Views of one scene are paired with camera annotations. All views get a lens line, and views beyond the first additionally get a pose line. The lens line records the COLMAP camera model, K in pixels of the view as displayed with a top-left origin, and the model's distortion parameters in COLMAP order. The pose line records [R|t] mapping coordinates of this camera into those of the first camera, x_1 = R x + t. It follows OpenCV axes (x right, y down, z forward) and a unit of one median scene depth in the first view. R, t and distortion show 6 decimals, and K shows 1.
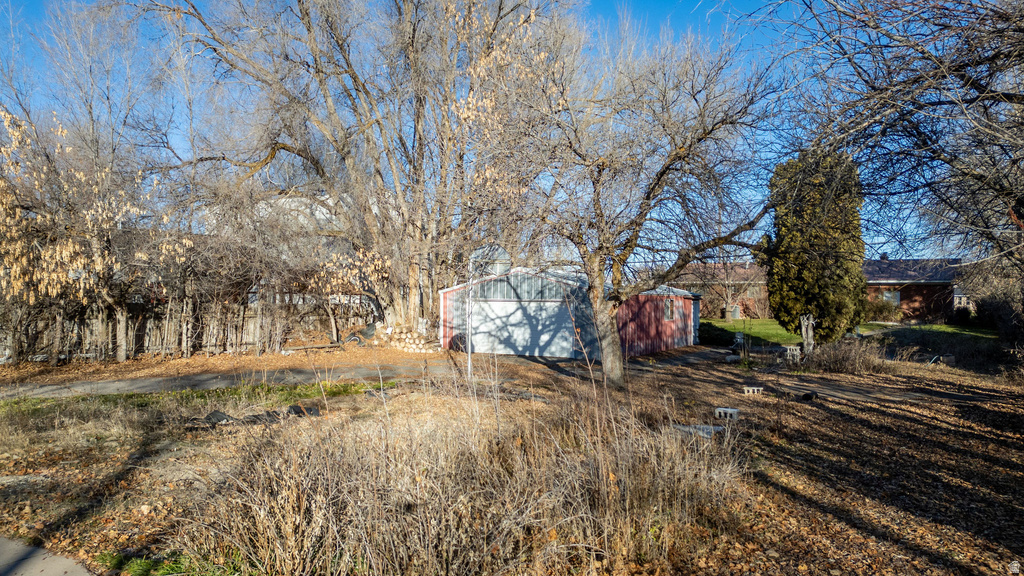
lens RADIAL K [[711.8, 0, 512.0], [0, 711.8, 288.0], [0, 0, 1]] dist [0.073389, -0.058635]
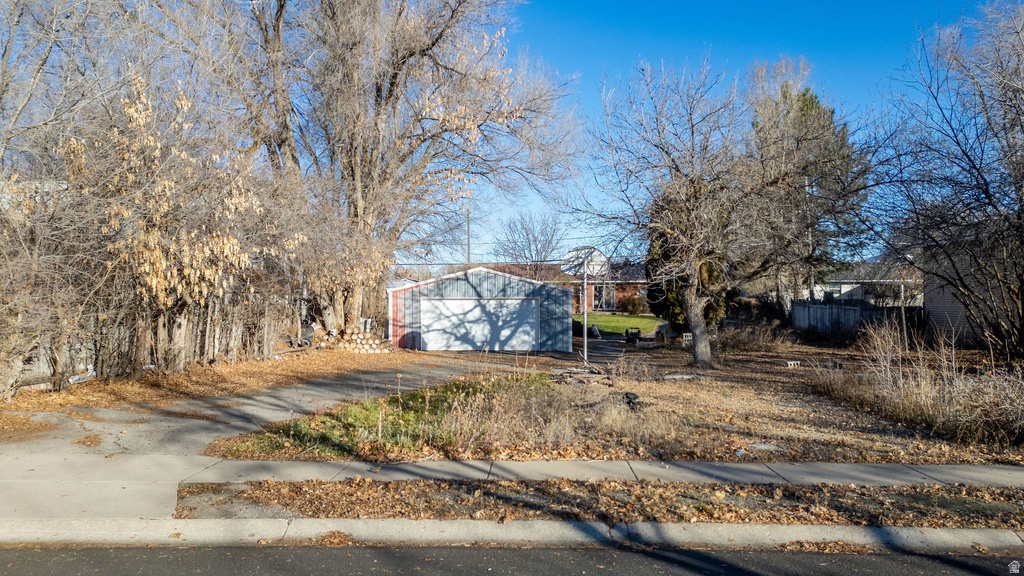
lens RADIAL K [[711.8, 0, 512.0], [0, 711.8, 288.0], [0, 0, 1]] dist [0.073389, -0.058635]
pose [[0.865169, -0.001913, 0.501477, -0.472988], [0.000122, 0.999993, 0.003605, -0.001534], [-0.501480, -0.003058, 0.865164, 0.065436]]
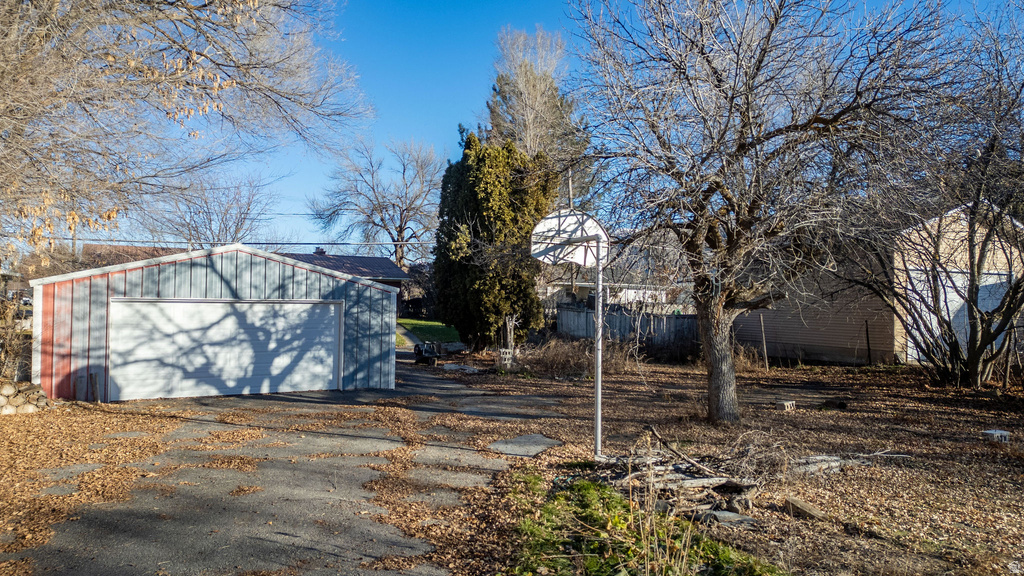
lens RADIAL K [[711.8, 0, 512.0], [0, 711.8, 288.0], [0, 0, 1]] dist [0.073389, -0.058635]
pose [[0.492654, 0.012469, 0.870136, -0.386468], [-0.026200, 0.999657, 0.000509, 0.000877], [-0.869831, -0.023048, 0.492811, 0.512581]]
